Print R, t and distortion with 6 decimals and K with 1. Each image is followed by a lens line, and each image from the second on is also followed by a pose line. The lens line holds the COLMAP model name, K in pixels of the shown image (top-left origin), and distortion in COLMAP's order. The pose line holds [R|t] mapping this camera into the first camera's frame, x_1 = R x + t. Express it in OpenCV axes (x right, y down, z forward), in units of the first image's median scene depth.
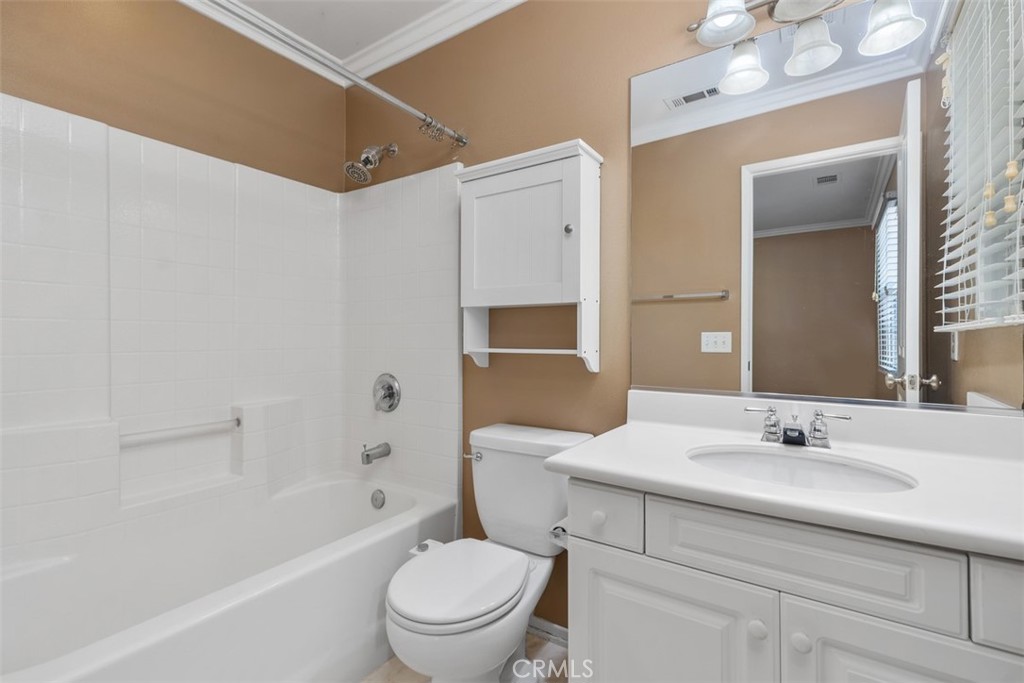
lens RADIAL K [[468.9, 0, 513.4], [0, 468.9, 346.8], [0, 0, 1]] dist [0.004118, -0.000177]
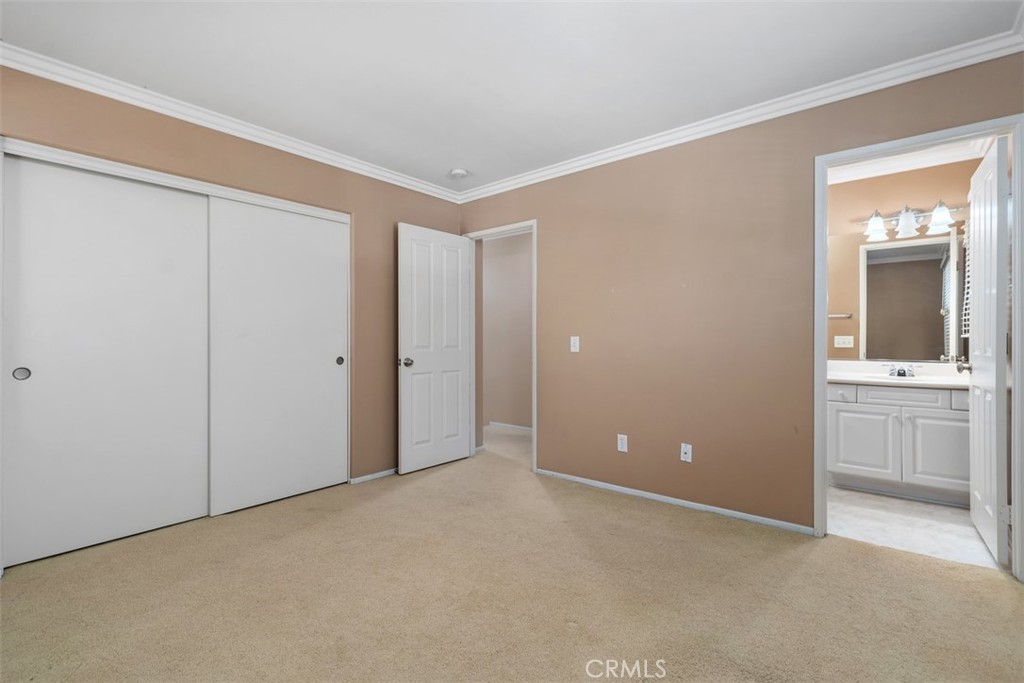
lens RADIAL K [[468.9, 0, 515.3], [0, 468.9, 347.0], [0, 0, 1]] dist [0.004118, -0.000177]
pose [[0.995230, 0.004195, -0.097466, -1.095837], [-0.004378, 0.999989, -0.001664, 0.031656], [0.097458, 0.002082, 0.995238, -1.556459]]
